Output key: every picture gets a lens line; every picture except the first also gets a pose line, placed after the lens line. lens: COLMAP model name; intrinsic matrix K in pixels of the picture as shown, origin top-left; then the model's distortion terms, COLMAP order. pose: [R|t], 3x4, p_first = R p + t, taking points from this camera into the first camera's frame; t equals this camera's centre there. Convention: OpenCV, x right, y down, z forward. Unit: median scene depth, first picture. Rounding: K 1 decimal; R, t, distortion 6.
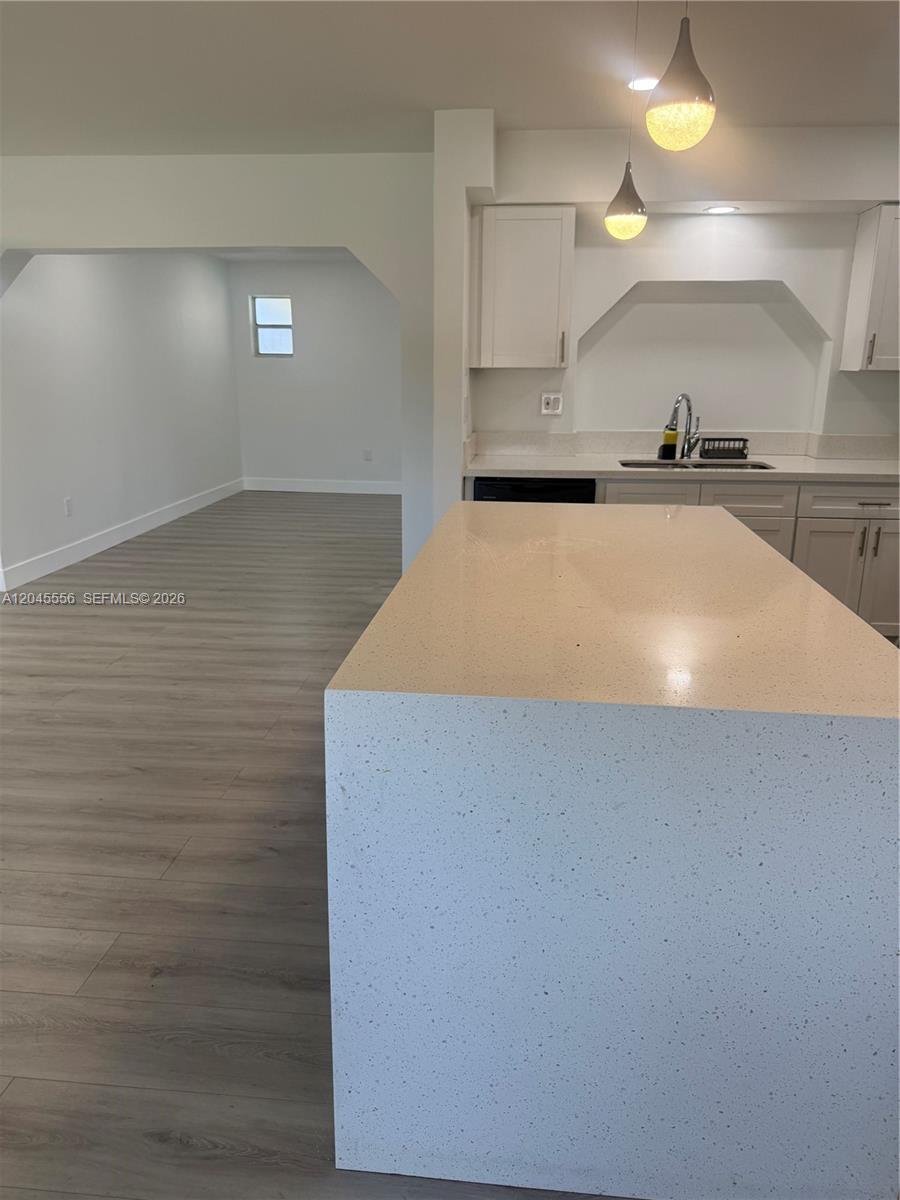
lens RADIAL K [[847.3, 0, 450.0], [0, 847.3, 600.0], [0, 0, 1]] dist [0.035883, -0.005829]
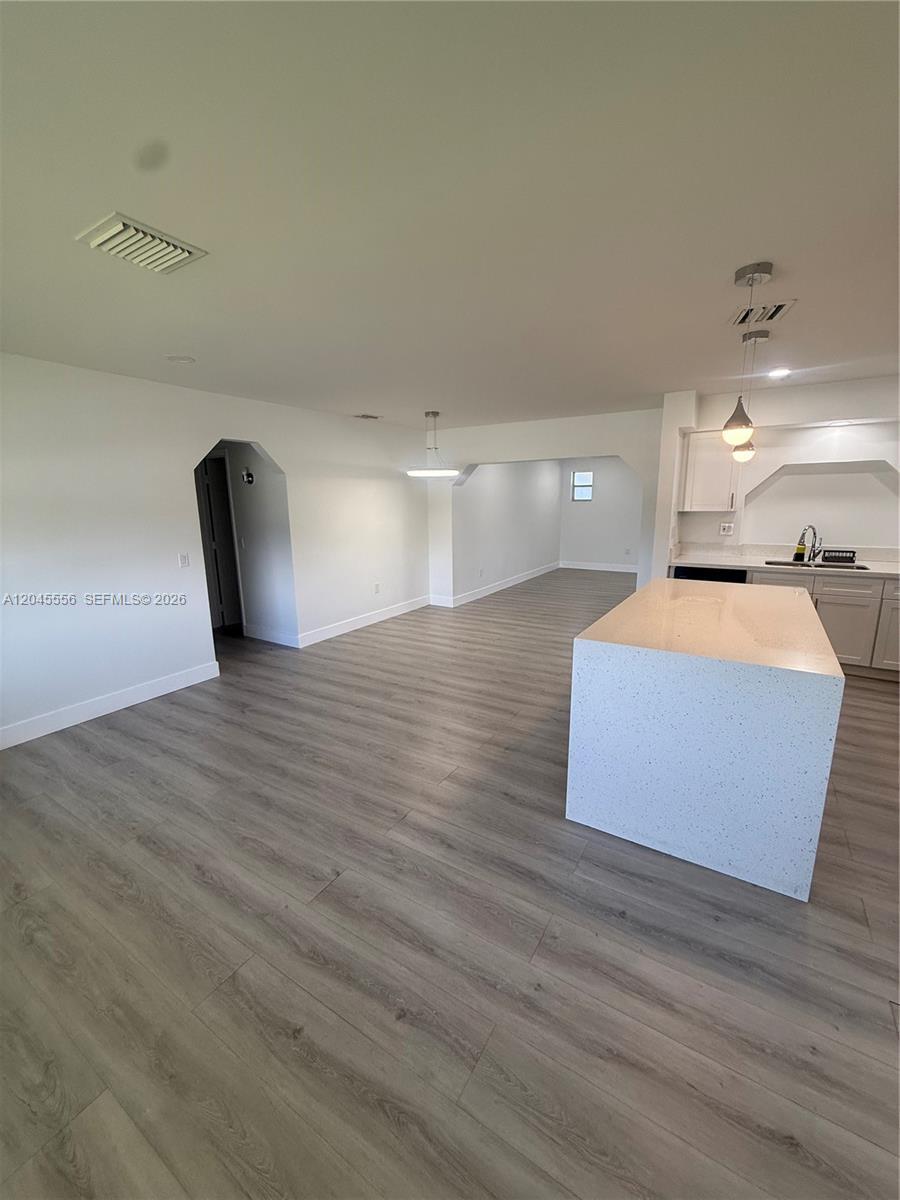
lens RADIAL K [[489.1, 0, 450.0], [0, 489.1, 600.0], [0, 0, 1]] dist [-0.003213, -0.000173]
pose [[0.894361, 0.074565, -0.441088, 0.066055], [-0.101222, 0.994169, -0.037180, 0.026847], [0.435743, 0.077900, 0.896694, -0.231755]]
